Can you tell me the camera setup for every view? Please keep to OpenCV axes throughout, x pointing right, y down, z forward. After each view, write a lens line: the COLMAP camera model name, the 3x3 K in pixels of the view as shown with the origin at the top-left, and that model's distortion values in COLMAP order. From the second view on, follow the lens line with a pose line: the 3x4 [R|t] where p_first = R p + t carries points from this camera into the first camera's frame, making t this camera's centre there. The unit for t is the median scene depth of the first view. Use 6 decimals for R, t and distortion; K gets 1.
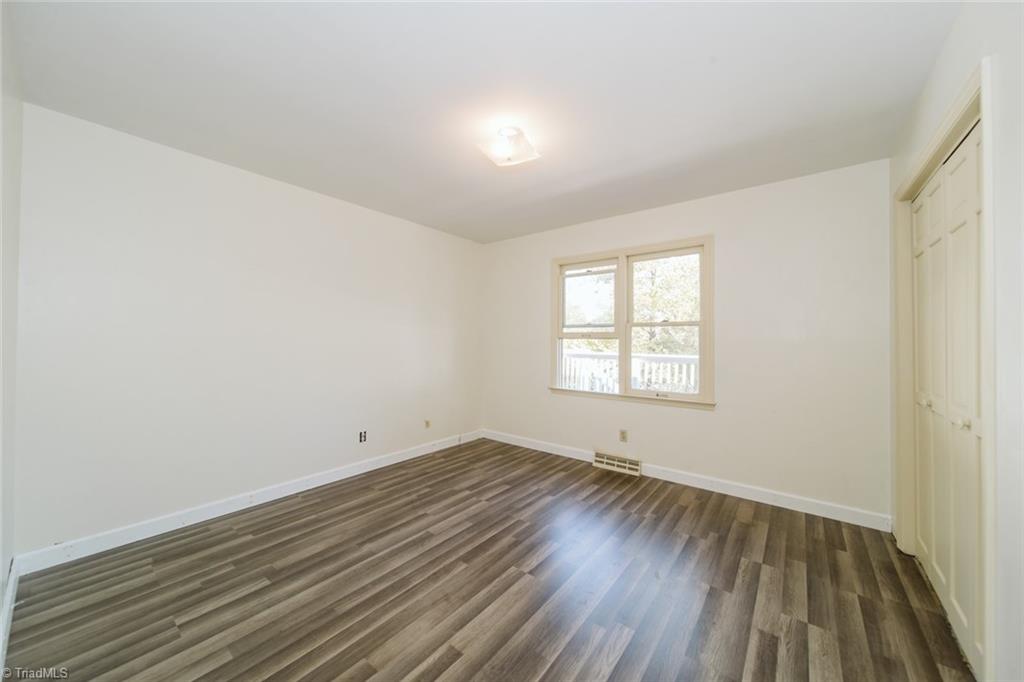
lens RADIAL K [[362.6, 0, 520.2], [0, 362.6, 334.1], [0, 0, 1]] dist [-0.002556, -0.000540]
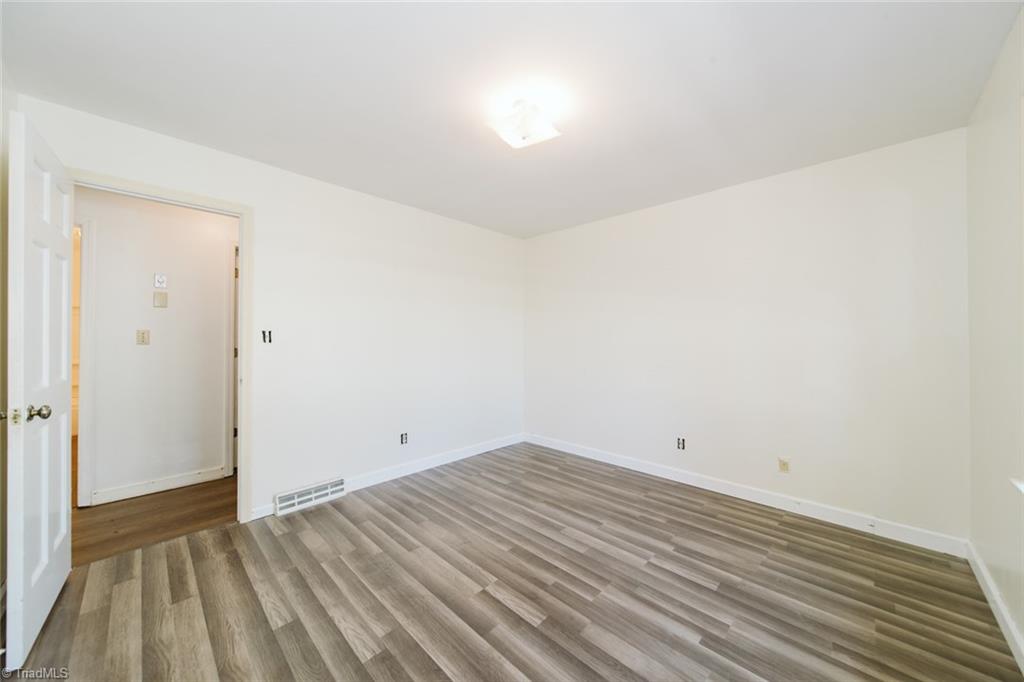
lens RADIAL K [[362.6, 0, 522.0], [0, 362.6, 347.8], [0, 0, 1]] dist [-0.002556, -0.000540]
pose [[-0.107224, 0.016610, -0.994096, 0.673311], [0.014684, 0.999778, 0.015121, 0.019323], [0.994126, -0.012976, -0.107444, 0.876501]]
